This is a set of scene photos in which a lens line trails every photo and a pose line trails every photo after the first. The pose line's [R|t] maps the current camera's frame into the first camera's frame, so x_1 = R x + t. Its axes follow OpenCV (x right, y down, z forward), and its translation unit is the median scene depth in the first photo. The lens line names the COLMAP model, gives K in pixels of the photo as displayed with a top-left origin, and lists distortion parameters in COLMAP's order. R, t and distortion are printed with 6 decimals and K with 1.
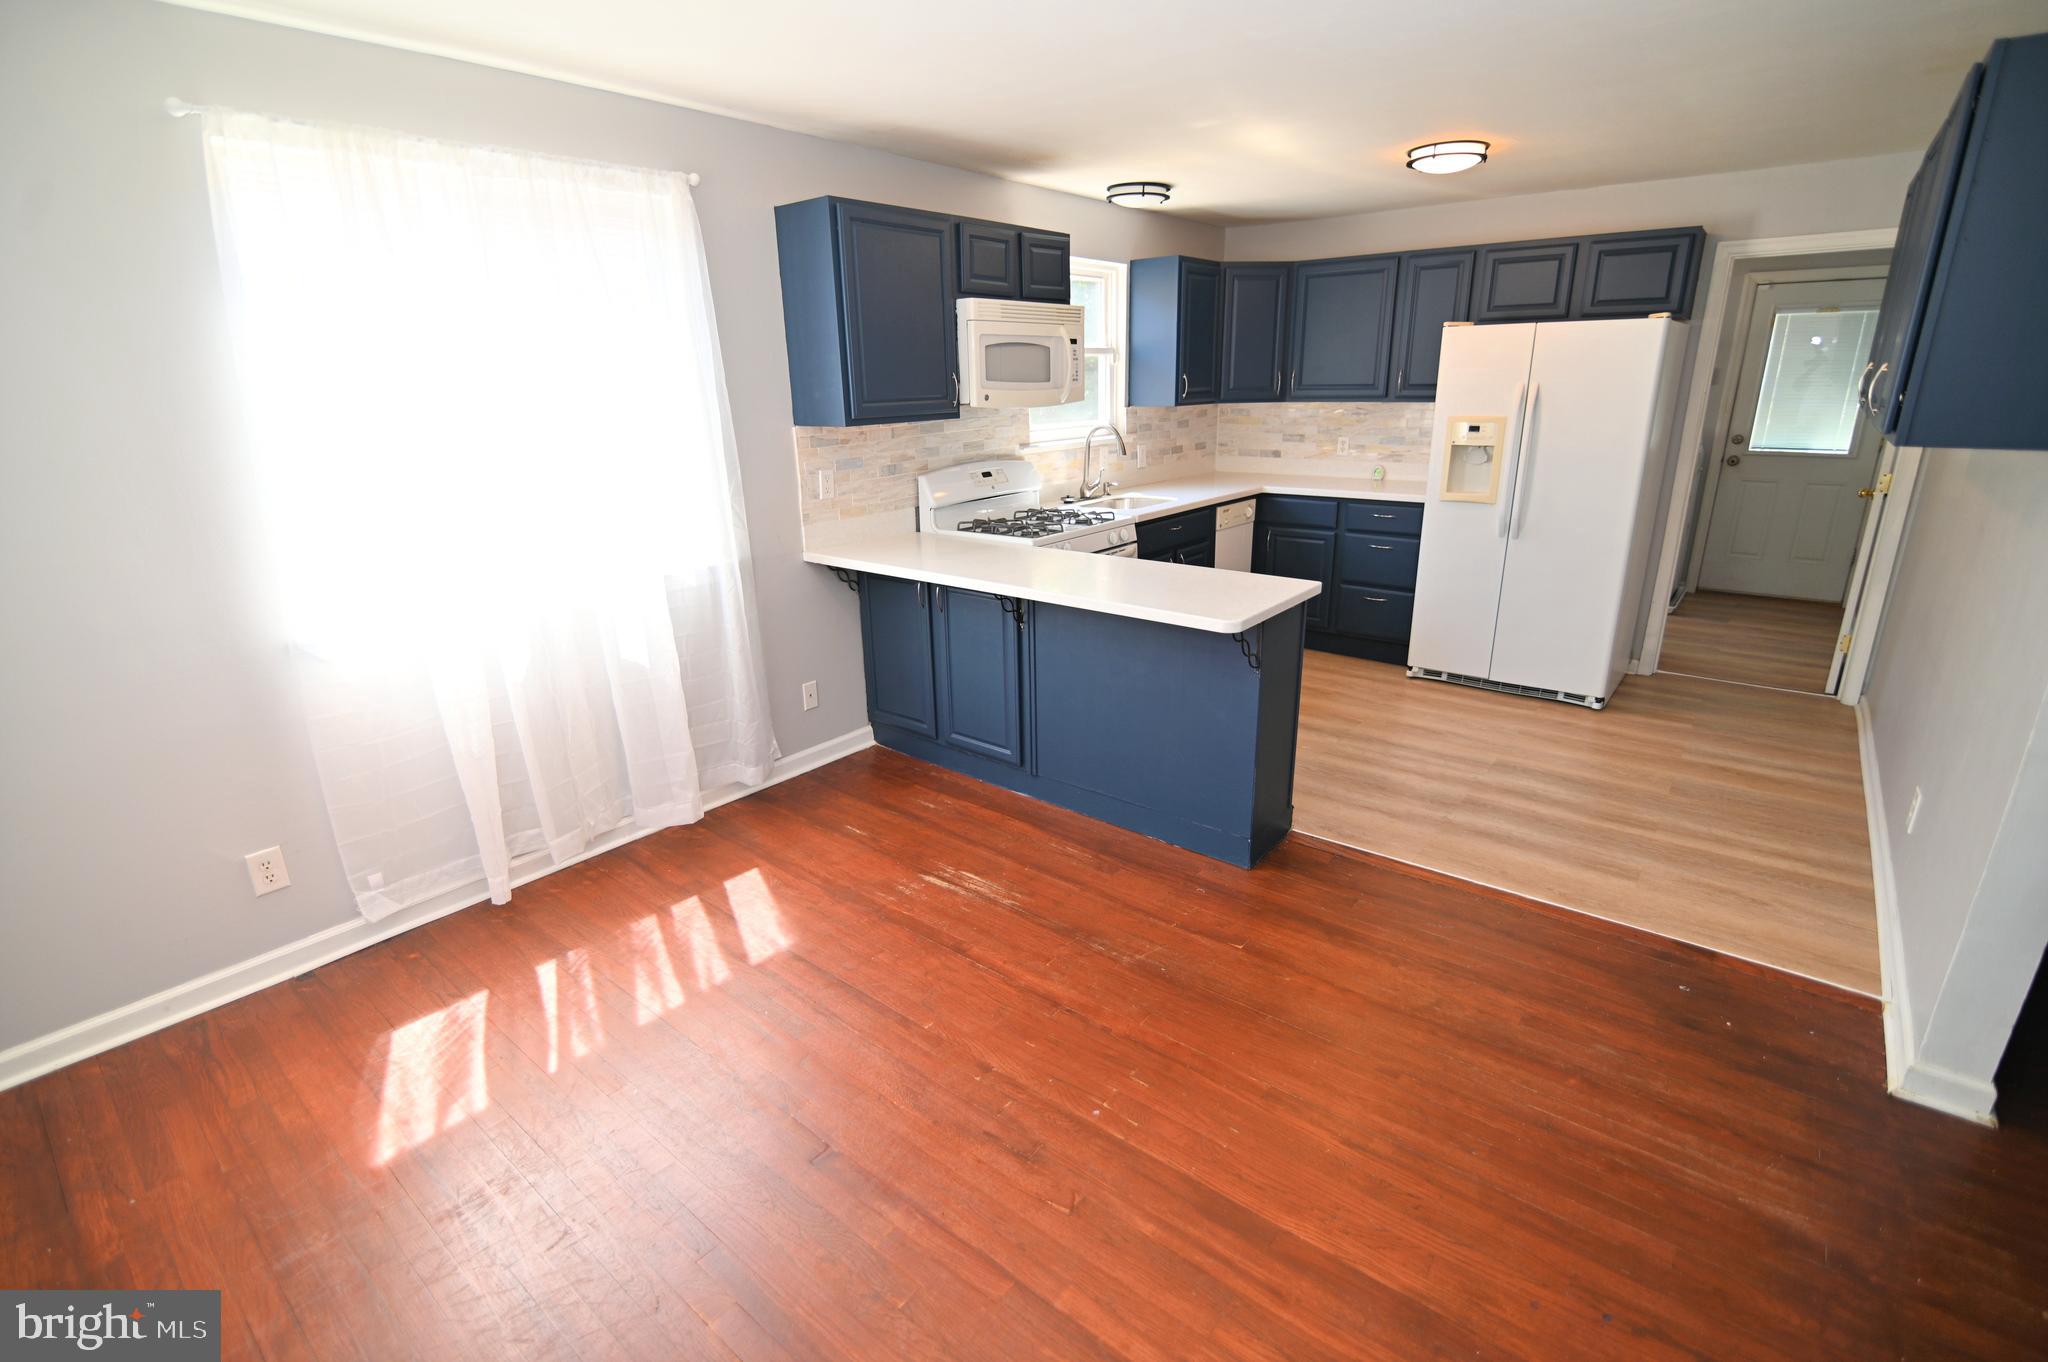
lens RADIAL K [[936.8, 0, 1018.9], [0, 936.8, 682.7], [0, 0, 1]] dist [-0.021252, 0.001764]
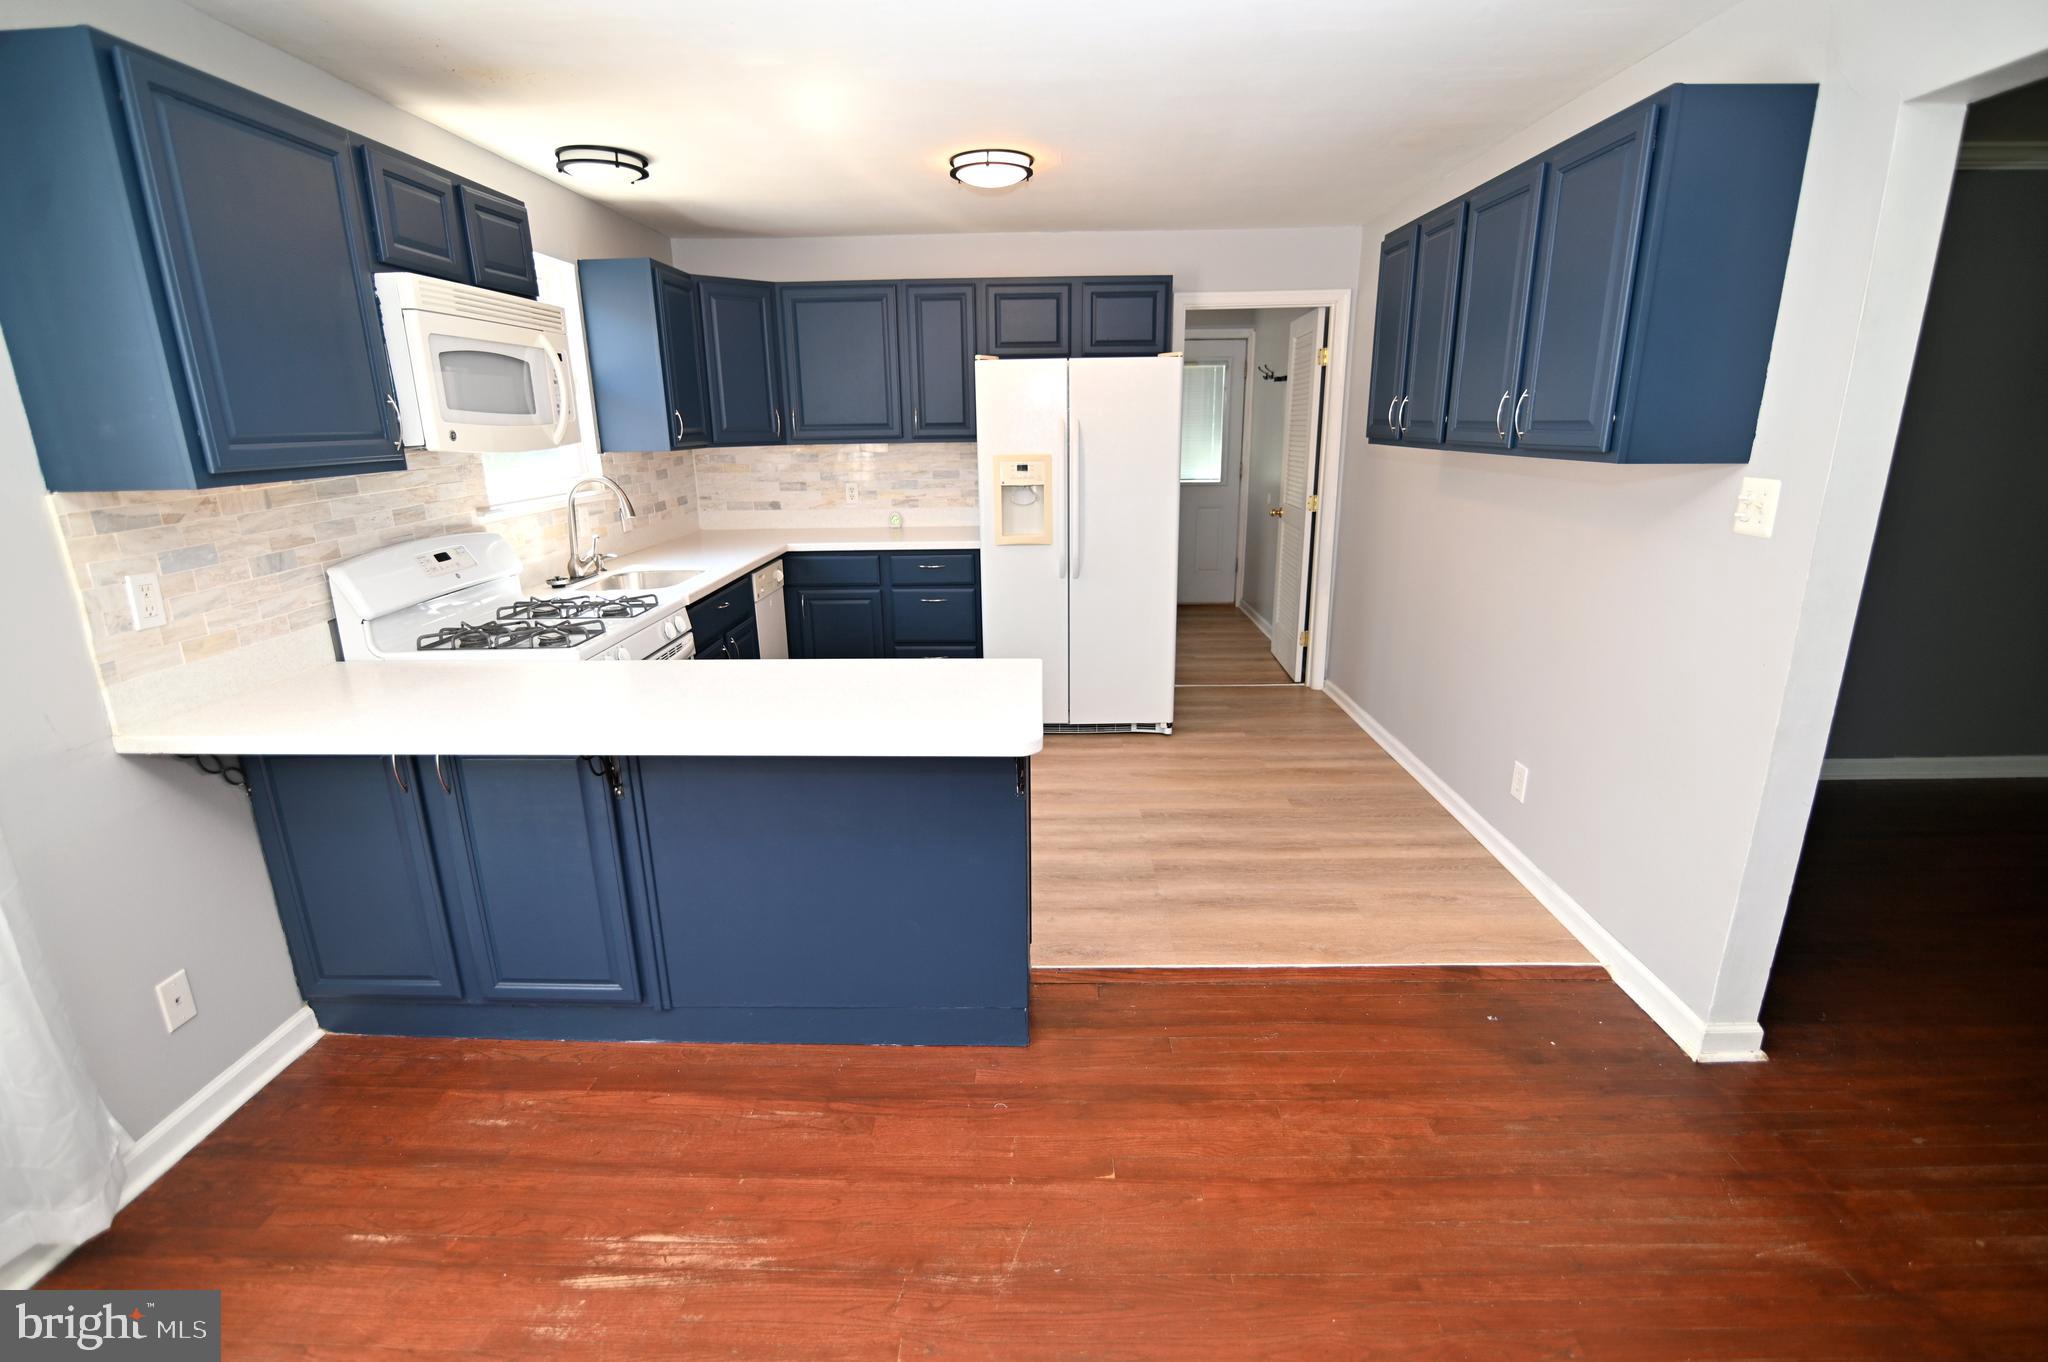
lens RADIAL K [[936.8, 0, 1018.7], [0, 936.8, 686.5], [0, 0, 1]] dist [-0.021252, 0.001764]
pose [[0.787967, -0.159447, 0.594714, -0.130220], [0.188494, 0.981981, 0.013531, -0.077676], [-0.586155, 0.101438, 0.803824, 0.296059]]
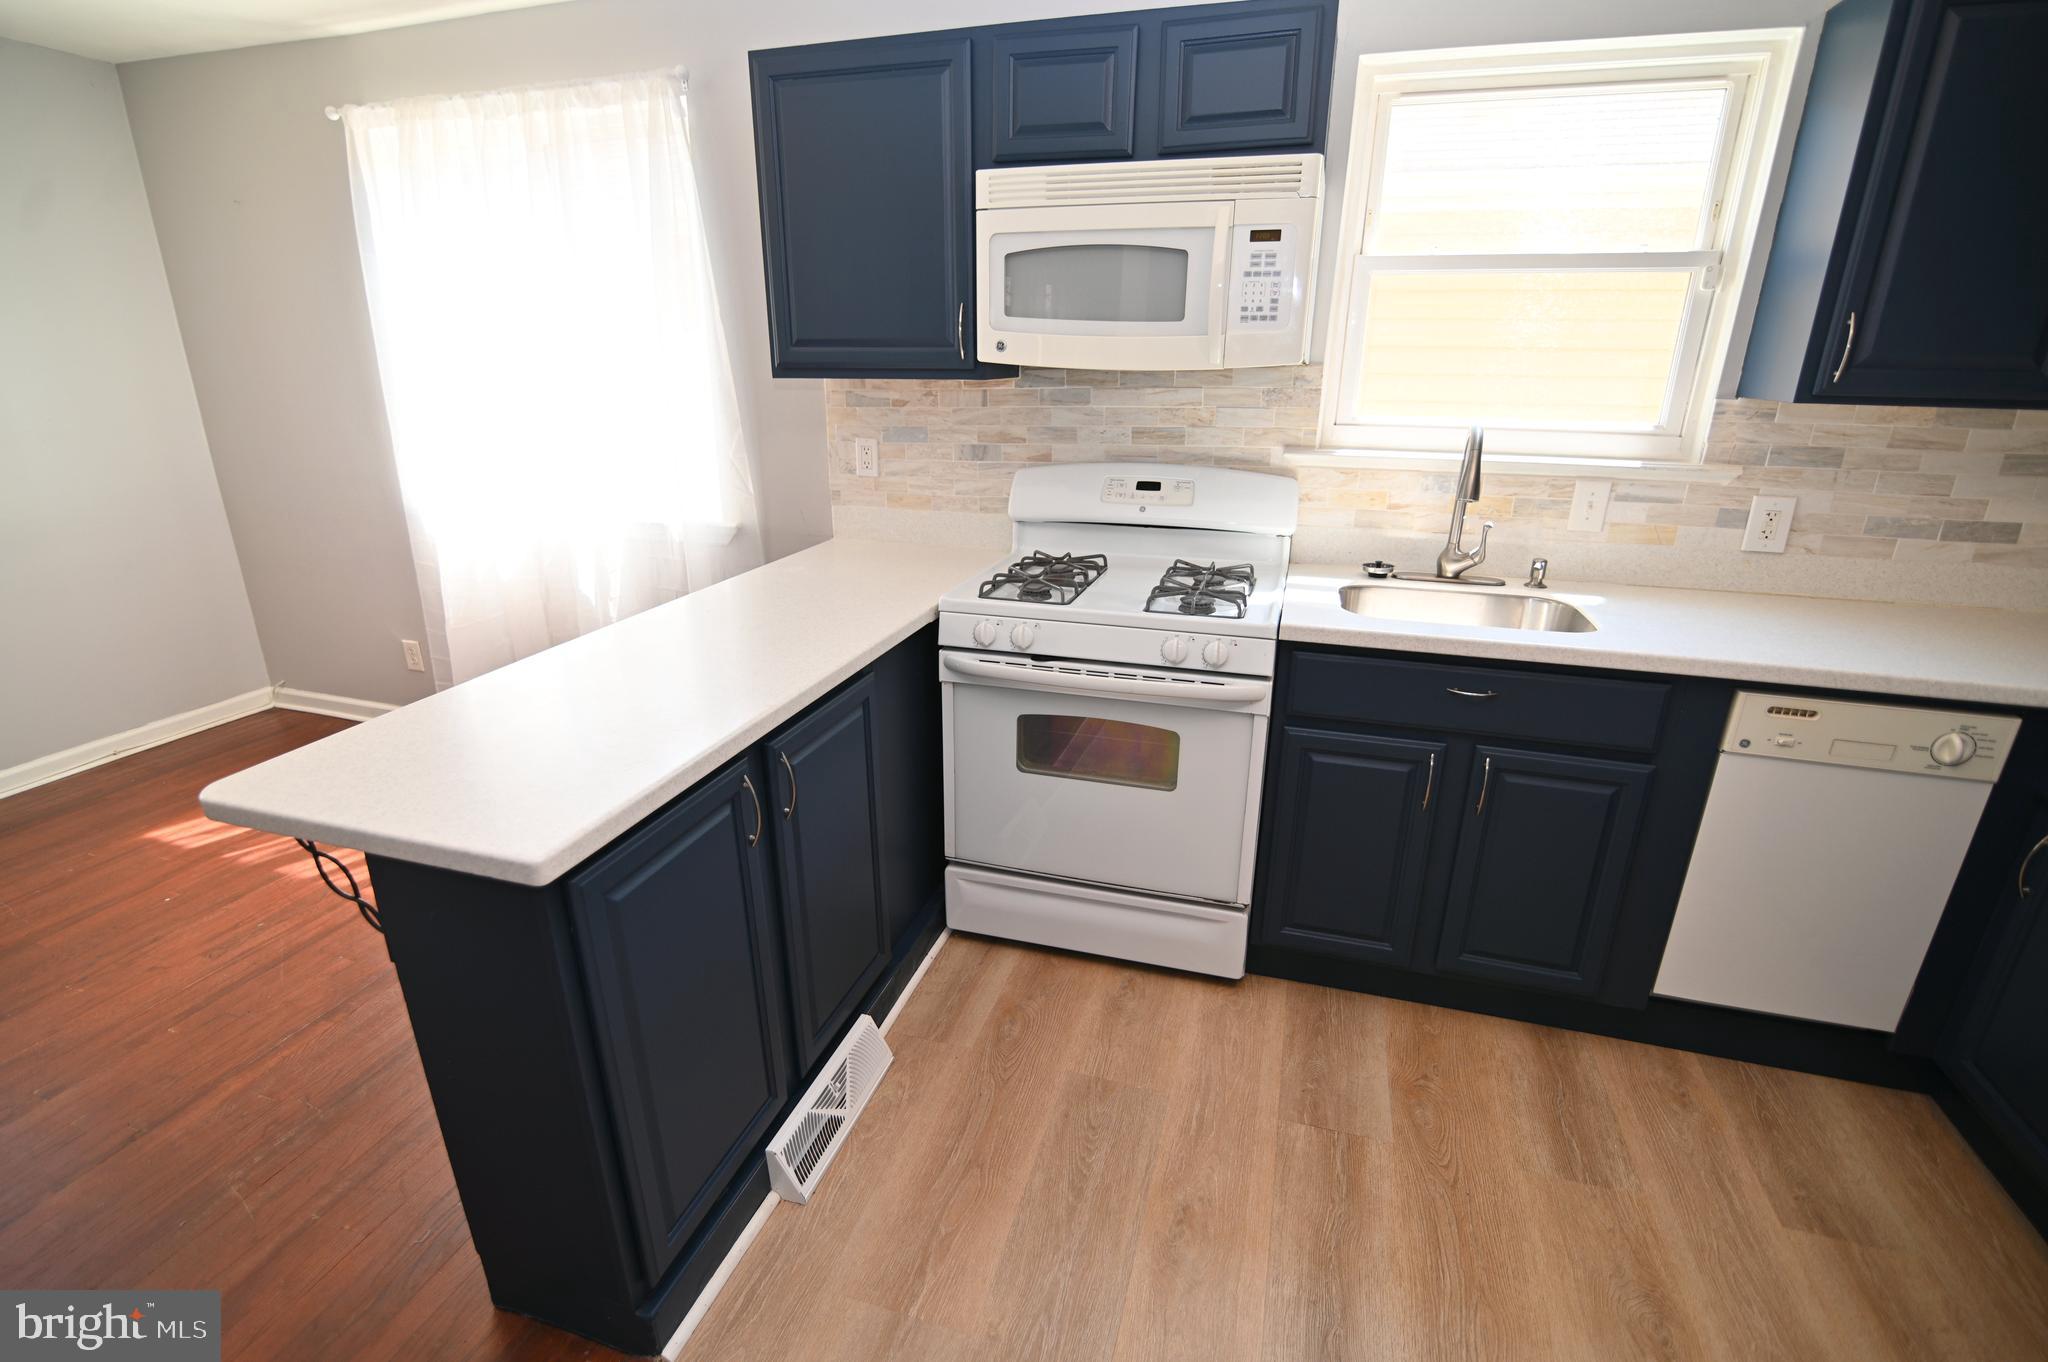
lens RADIAL K [[936.8, 0, 1018.2], [0, 936.8, 684.6], [0, 0, 1]] dist [-0.021252, 0.001764]
pose [[0.372636, 0.331982, -0.866563, 0.535206], [-0.301349, 0.926500, 0.225359, -0.240829], [0.877685, 0.177161, 0.445289, 0.777663]]
